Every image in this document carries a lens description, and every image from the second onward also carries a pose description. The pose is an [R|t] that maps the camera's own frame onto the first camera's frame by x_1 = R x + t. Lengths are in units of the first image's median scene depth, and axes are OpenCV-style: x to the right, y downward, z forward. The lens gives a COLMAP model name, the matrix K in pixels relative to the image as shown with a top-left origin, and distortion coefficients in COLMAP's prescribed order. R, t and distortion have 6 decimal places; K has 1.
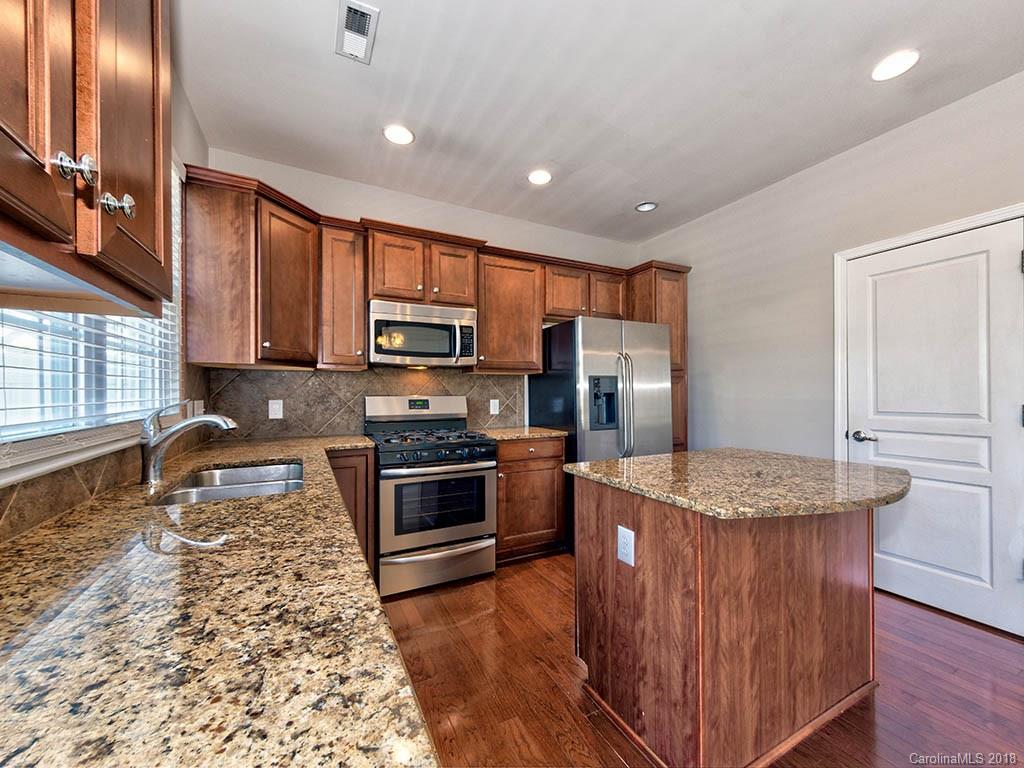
lens RADIAL K [[400.0, 0, 513.0], [0, 400.0, 392.0], [0, 0, 1]] dist [0.005366, 0.000142]
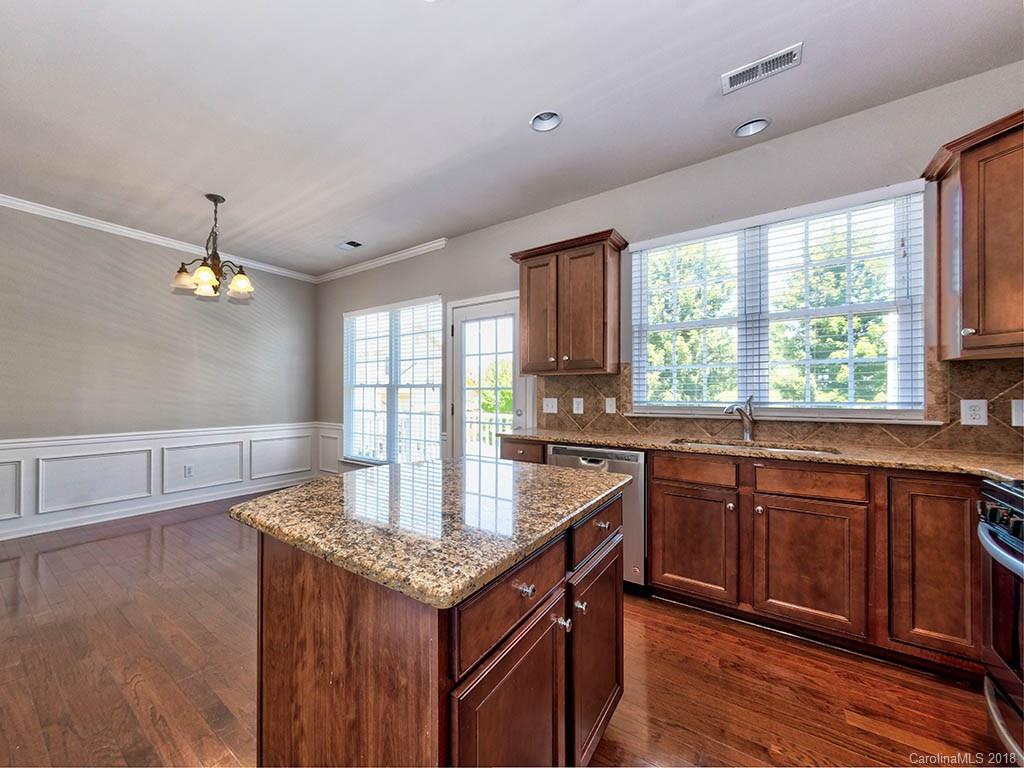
lens RADIAL K [[431.8, 0, 509.7], [0, 431.8, 389.5], [0, 0, 1]] dist [-0.000722, 0.000148]
pose [[-0.907741, 0.009238, -0.419430, 0.450846], [0.012197, 0.999916, -0.004374, -0.006742], [0.419354, -0.009086, -0.907777, 1.096793]]
